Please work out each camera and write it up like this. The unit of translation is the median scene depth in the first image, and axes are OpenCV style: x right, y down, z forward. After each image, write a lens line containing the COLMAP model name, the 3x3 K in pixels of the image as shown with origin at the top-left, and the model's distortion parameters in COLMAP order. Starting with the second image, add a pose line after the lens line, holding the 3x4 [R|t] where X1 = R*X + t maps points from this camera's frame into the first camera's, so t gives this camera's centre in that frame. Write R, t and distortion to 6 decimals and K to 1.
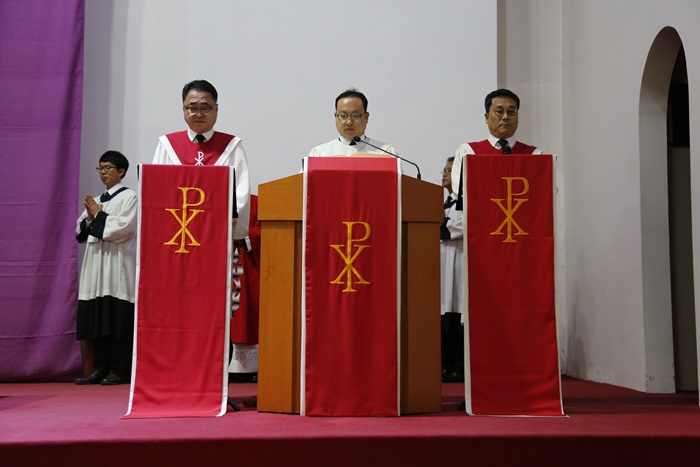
lens RADIAL K [[1048.0, 0, 350.2], [0, 1048.0, 231.9], [0, 0, 1]] dist [0.135515, 0.000000]
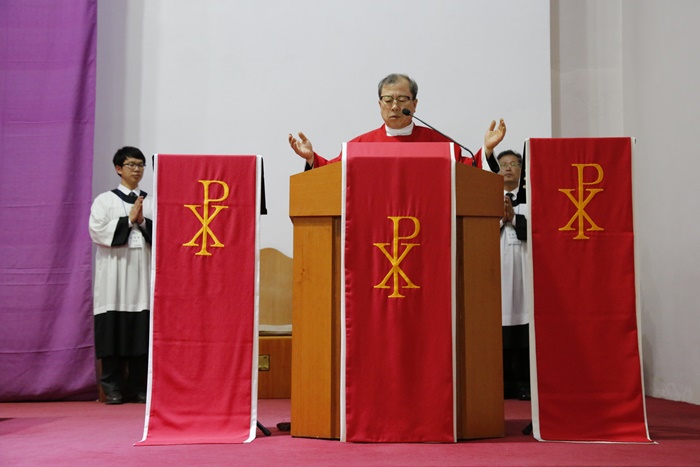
lens RADIAL K [[1081.8, 0, 352.3], [0, 1081.8, 227.7], [0, 0, 1]] dist [0.131405, 0.000000]
pose [[0.999609, -0.009882, -0.026144, -0.012292], [0.009585, 0.999889, -0.011450, 0.008591], [0.026254, 0.011195, 0.999593, 0.101697]]
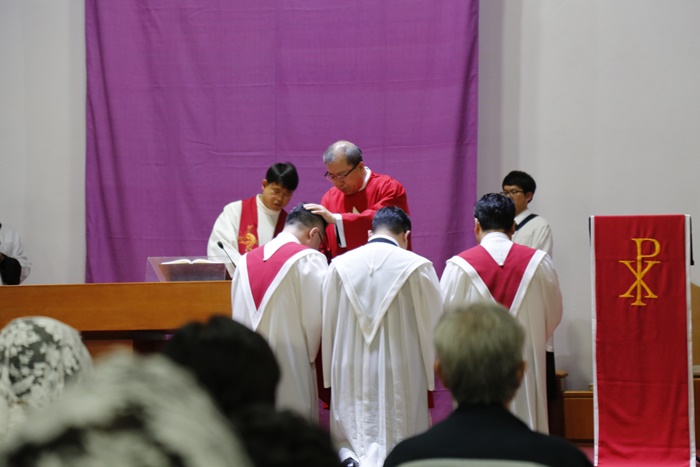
lens RADIAL K [[2038.2, 0, 350.2], [0, 2038.2, 230.5], [0, 0, 1]] dist [0.809759, 0.000000]
pose [[0.975499, -0.026619, -0.218388, 0.002759], [0.030637, 0.999418, 0.015030, -0.087596], [0.217861, -0.021352, 0.975746, -0.953169]]
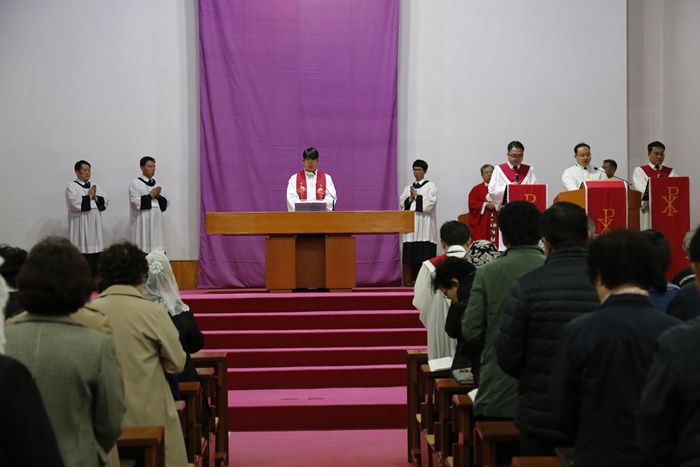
lens RADIAL K [[1532.5, 0, 350.3], [0, 1532.5, 234.0], [0, 0, 1]] dist [0.655255, 0.000000]
pose [[0.996416, -0.014849, 0.083280, -0.852735], [0.009444, 0.997845, 0.064926, -0.184323], [-0.084064, -0.063907, 0.994409, -2.458320]]
